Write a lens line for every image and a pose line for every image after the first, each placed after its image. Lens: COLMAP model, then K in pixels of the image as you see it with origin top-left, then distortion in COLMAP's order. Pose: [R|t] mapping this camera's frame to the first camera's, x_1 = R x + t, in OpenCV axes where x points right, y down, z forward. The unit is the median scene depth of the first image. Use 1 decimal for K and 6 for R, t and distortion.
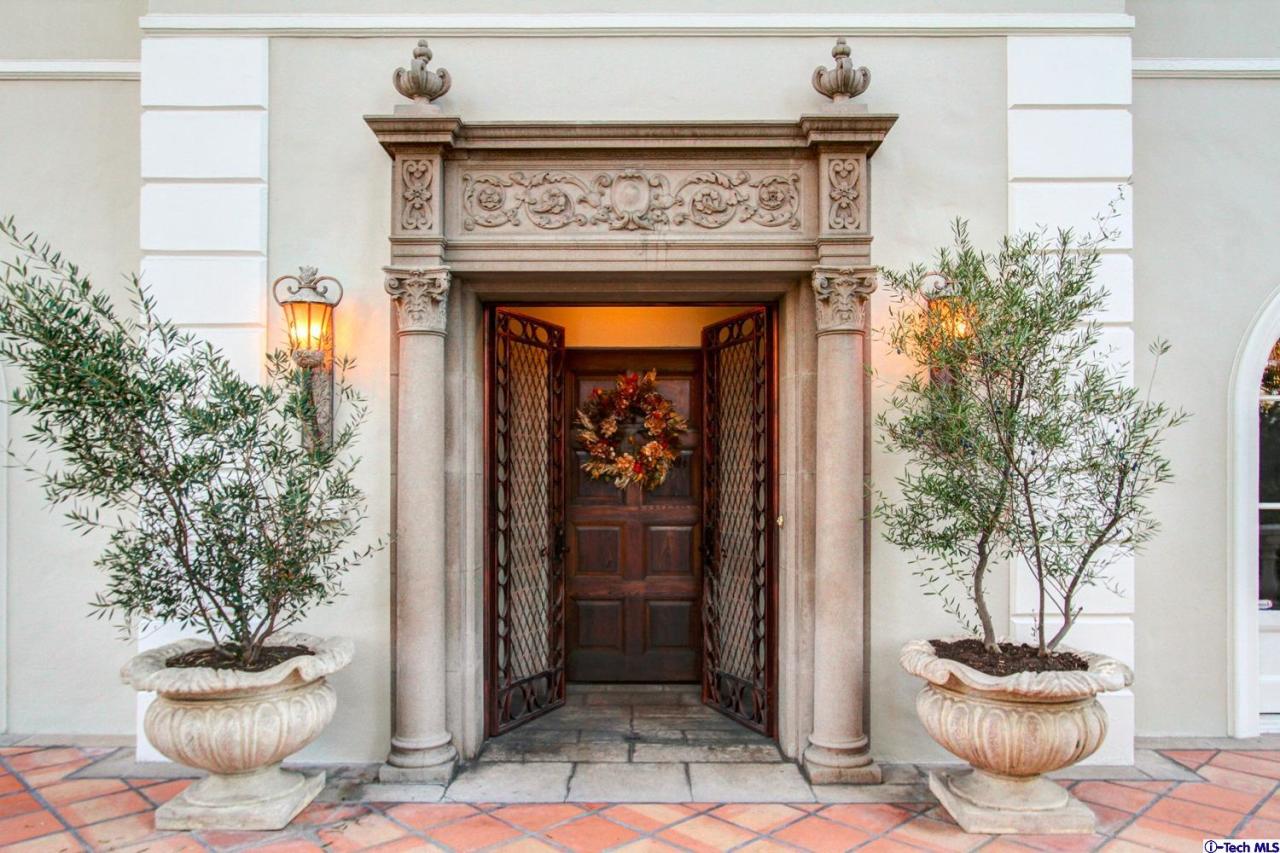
lens RADIAL K [[891.5, 0, 640.0], [0, 891.5, 426.5], [0, 0, 1]] dist [0.006391, 0.004125]
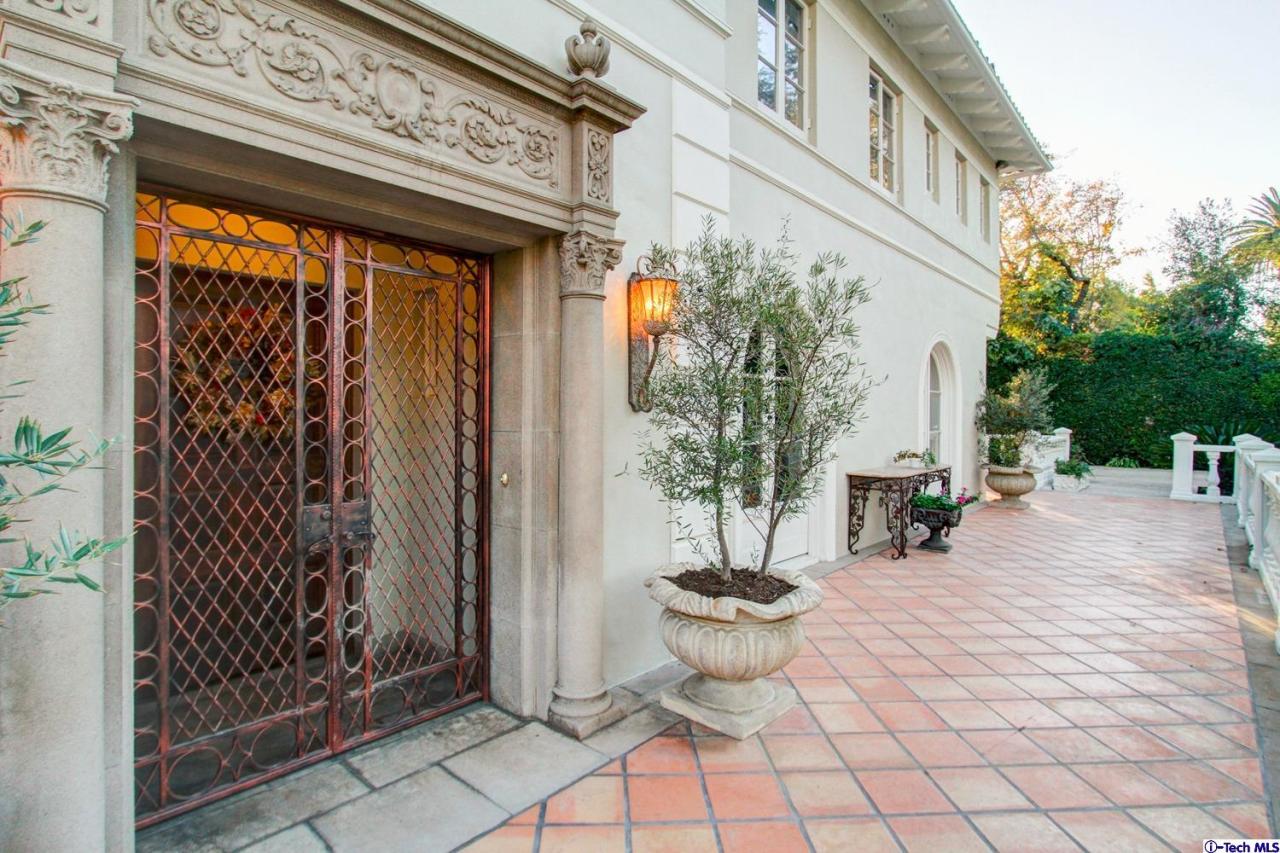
lens RADIAL K [[653.5, 0, 637.8], [0, 653.5, 389.6], [0, 0, 1]] dist [-0.002792, 0.000933]
pose [[0.669032, 0.029384, 0.742652, -0.303188], [-0.050786, 0.998690, 0.006237, -0.004510], [-0.741496, -0.041889, 0.669648, 0.437828]]
